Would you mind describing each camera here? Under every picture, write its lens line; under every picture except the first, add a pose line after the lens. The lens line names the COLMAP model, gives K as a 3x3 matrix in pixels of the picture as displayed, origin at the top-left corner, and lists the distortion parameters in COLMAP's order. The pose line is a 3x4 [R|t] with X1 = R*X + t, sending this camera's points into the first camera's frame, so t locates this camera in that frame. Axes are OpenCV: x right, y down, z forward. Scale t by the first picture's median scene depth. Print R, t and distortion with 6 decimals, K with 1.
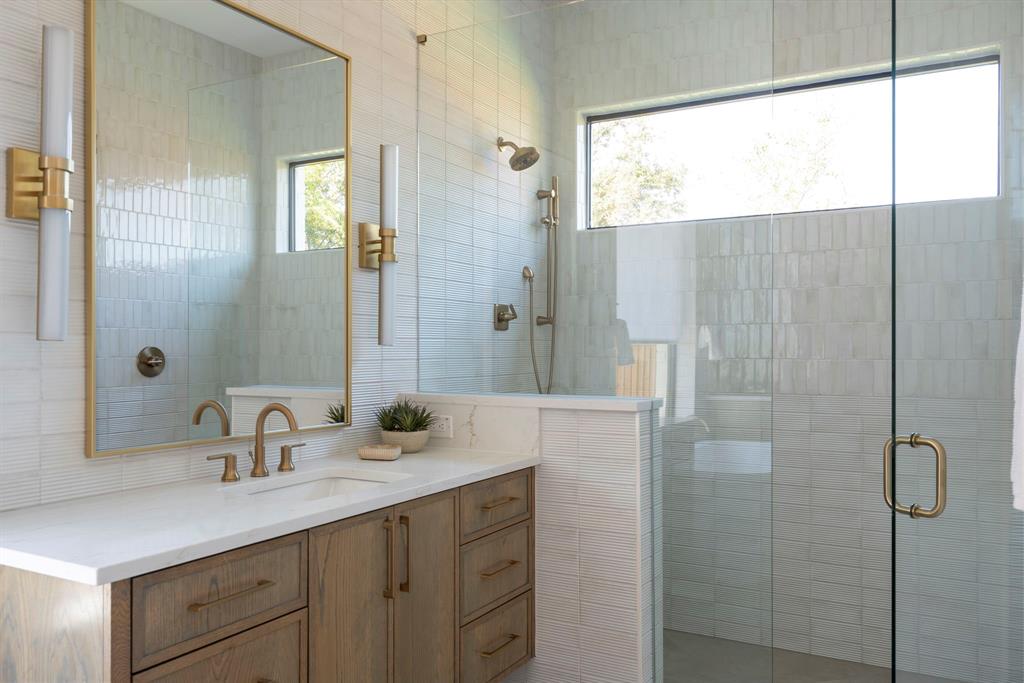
lens RADIAL K [[821.9, 0, 513.2], [0, 821.9, 343.1], [0, 0, 1]] dist [-0.000243, 0.003747]
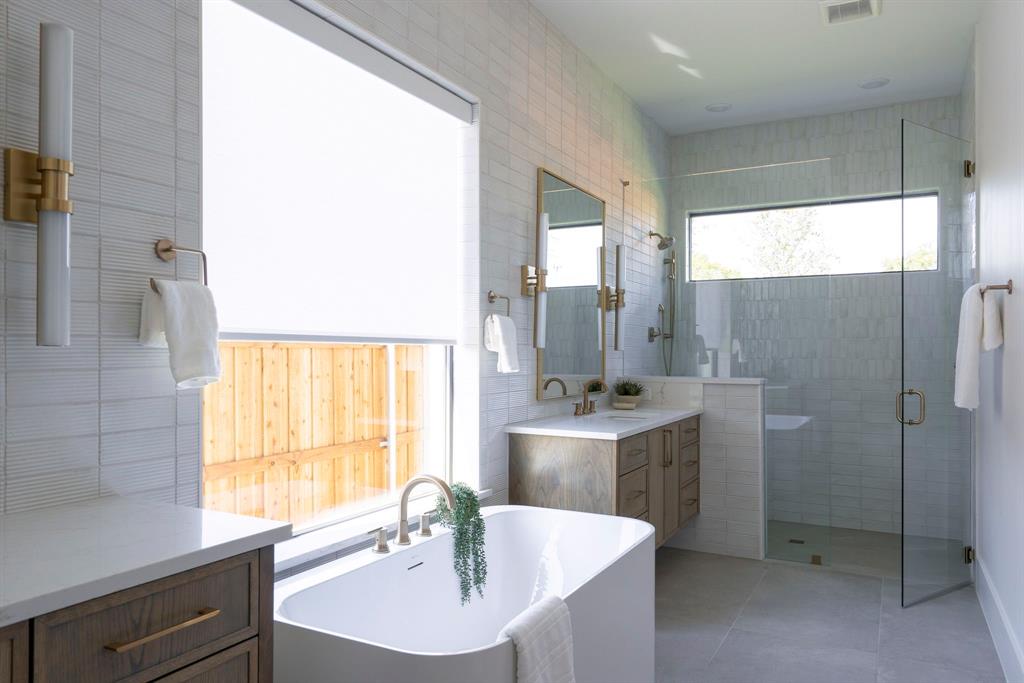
lens RADIAL K [[701.6, 0, 510.3], [0, 701.6, 343.5], [0, 0, 1]] dist [-0.010502, -0.002080]
pose [[0.999981, 0.004505, 0.004225, -0.405037], [-0.004466, 0.999948, -0.009175, 0.002417], [-0.004266, 0.009156, 0.999949, -0.603617]]
